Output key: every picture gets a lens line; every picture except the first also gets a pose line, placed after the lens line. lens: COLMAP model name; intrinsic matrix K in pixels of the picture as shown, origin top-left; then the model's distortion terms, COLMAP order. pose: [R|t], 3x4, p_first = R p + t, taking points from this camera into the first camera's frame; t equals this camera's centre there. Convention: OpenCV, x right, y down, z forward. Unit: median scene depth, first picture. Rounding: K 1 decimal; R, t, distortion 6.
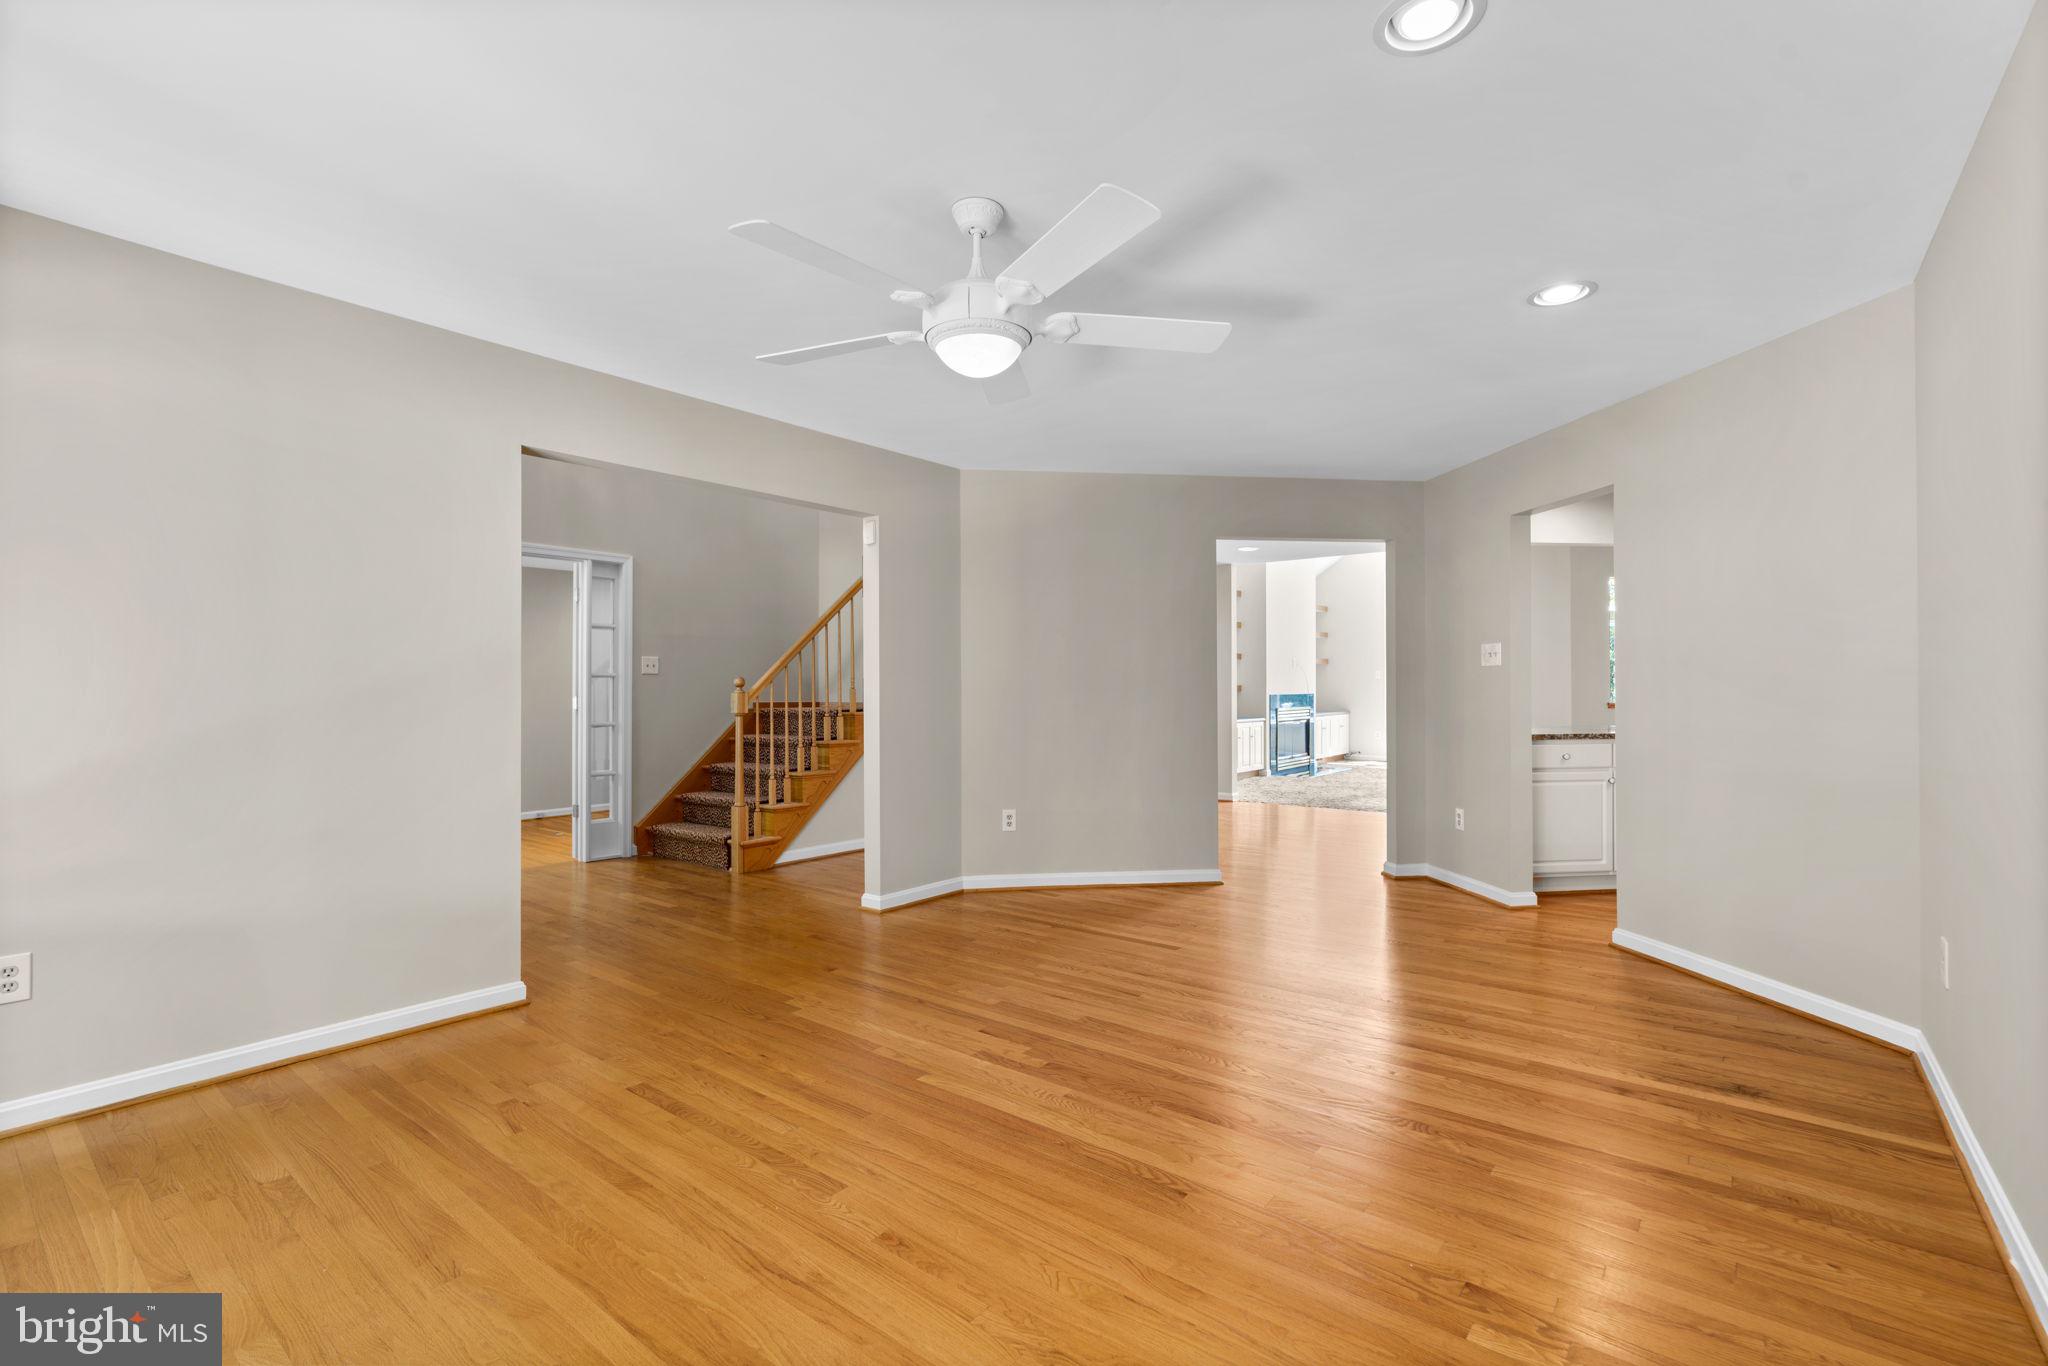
lens RADIAL K [[920.7, 0, 1027.6], [0, 920.7, 680.2], [0, 0, 1]] dist [-0.016836, 0.007492]
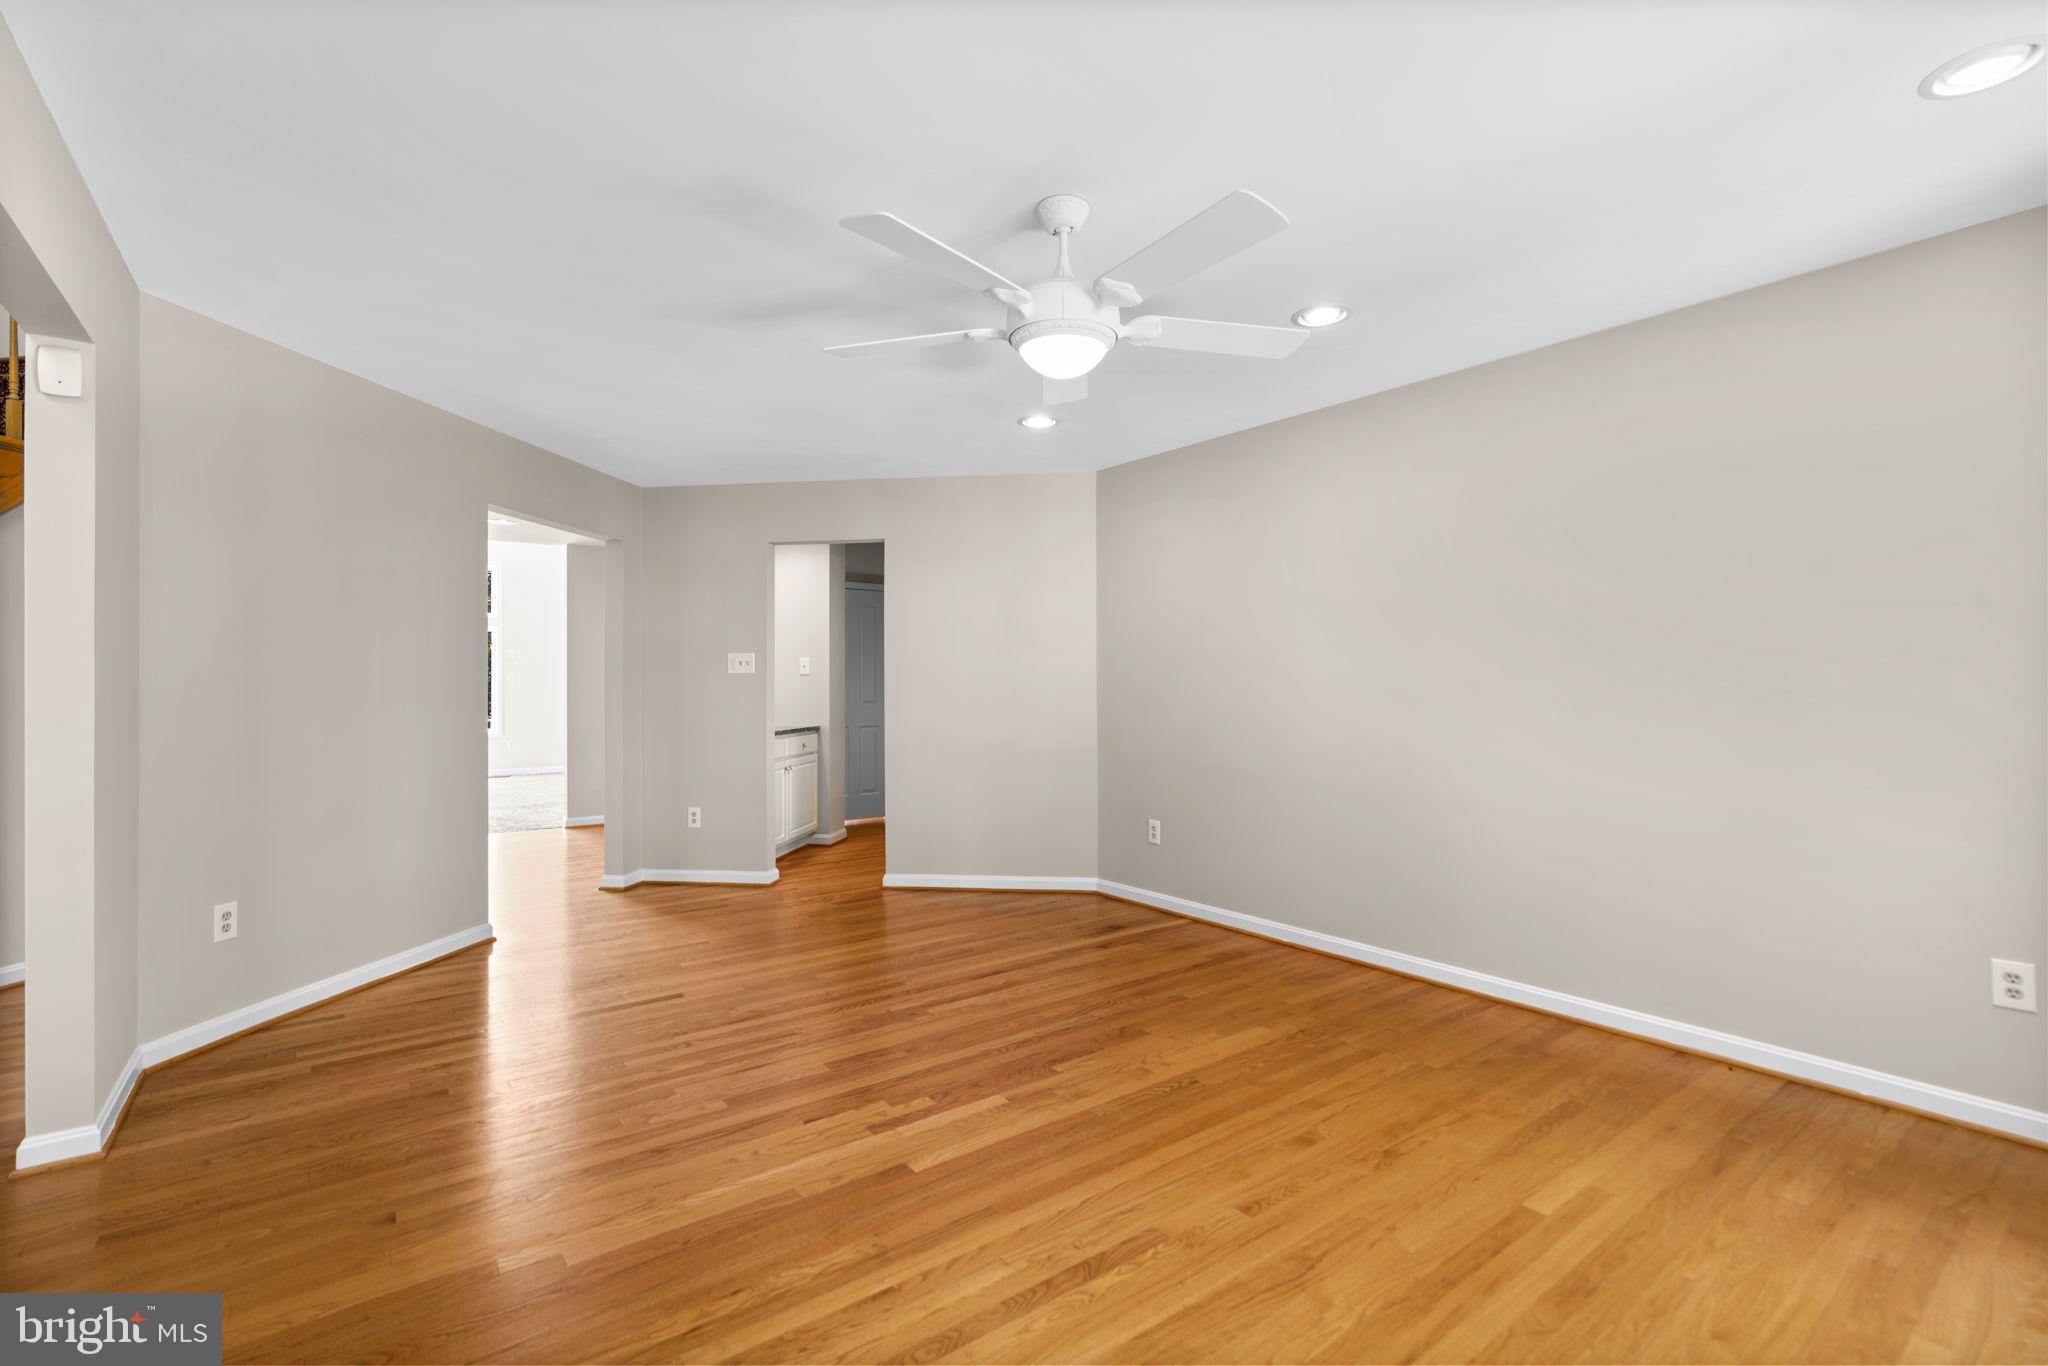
lens RADIAL K [[920.7, 0, 1027.6], [0, 920.7, 680.2], [0, 0, 1]] dist [-0.016836, 0.007492]
pose [[0.244899, 0.009733, 0.969500, -0.718397], [-0.007051, 0.999941, -0.008258, -0.001790], [-0.969523, -0.004813, 0.244954, 0.559965]]
